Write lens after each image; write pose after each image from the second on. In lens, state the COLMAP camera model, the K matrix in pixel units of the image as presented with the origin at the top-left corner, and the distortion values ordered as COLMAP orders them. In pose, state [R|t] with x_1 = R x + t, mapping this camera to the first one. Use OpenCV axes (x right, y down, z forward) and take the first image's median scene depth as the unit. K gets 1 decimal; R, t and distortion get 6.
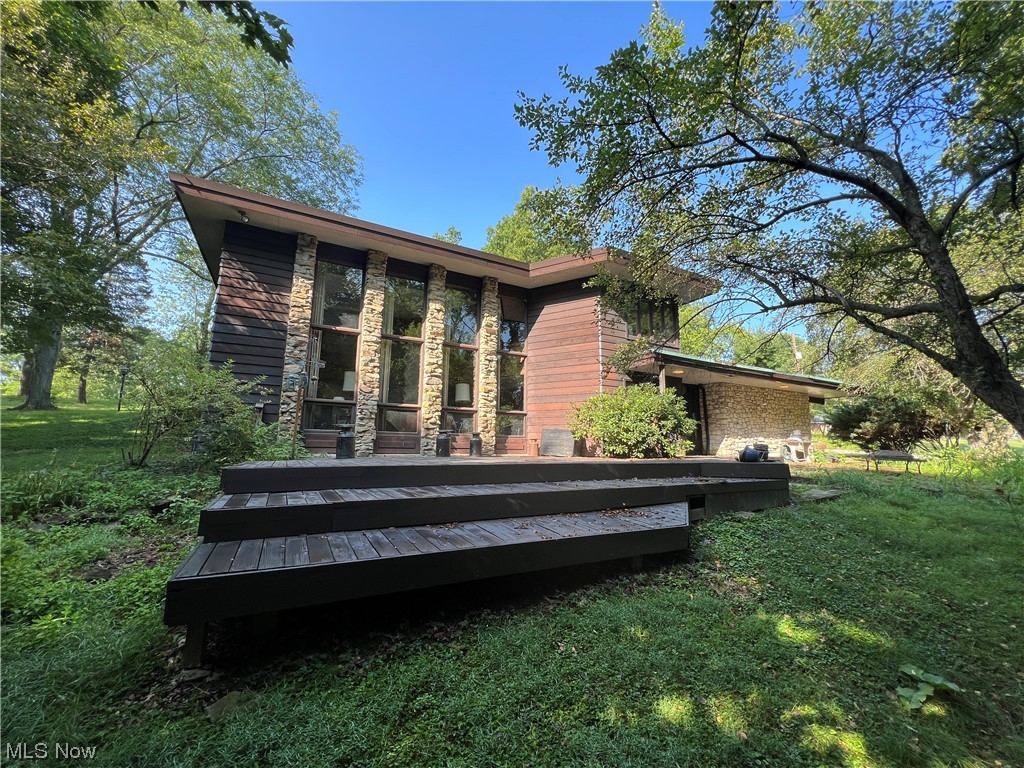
lens RADIAL K [[407.3, 0, 510.7], [0, 407.3, 385.2], [0, 0, 1]] dist [0.001637, 0.000263]
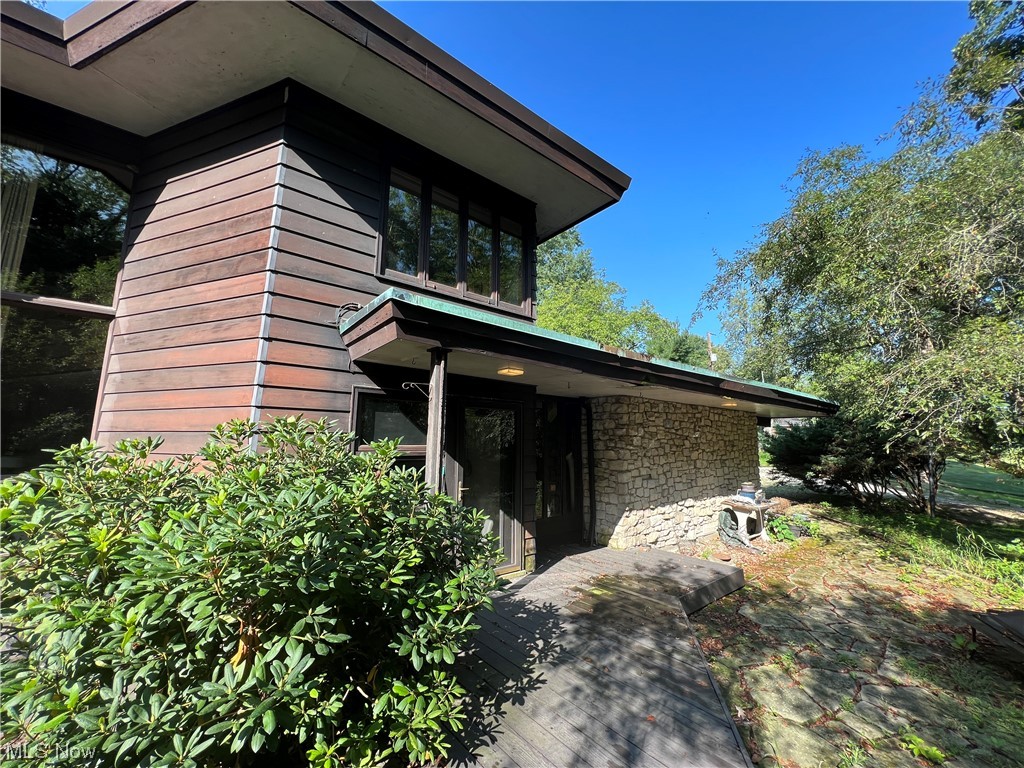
lens RADIAL K [[407.3, 0, 507.5], [0, 407.3, 378.6], [0, 0, 1]] dist [0.001637, 0.000263]
pose [[0.985066, 0.027005, 0.170046, 0.369357], [-0.026059, 0.999630, -0.007795, -0.025050], [-0.170193, 0.003247, 0.985405, 0.668521]]
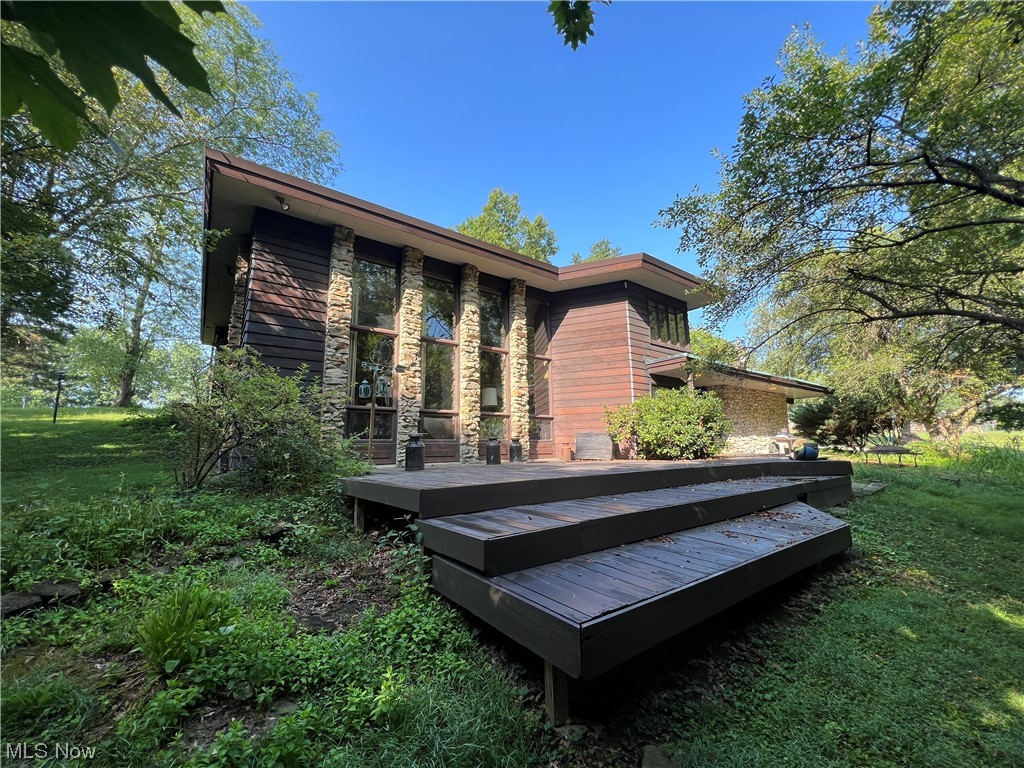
lens RADIAL K [[407.3, 0, 515.0], [0, 407.3, 384.9], [0, 0, 1]] dist [0.001637, 0.000263]
pose [[0.989149, -0.005330, 0.146821, -0.222497], [0.006190, 0.999966, -0.005402, -0.005965], [-0.146787, 0.006252, 0.989148, 0.033063]]
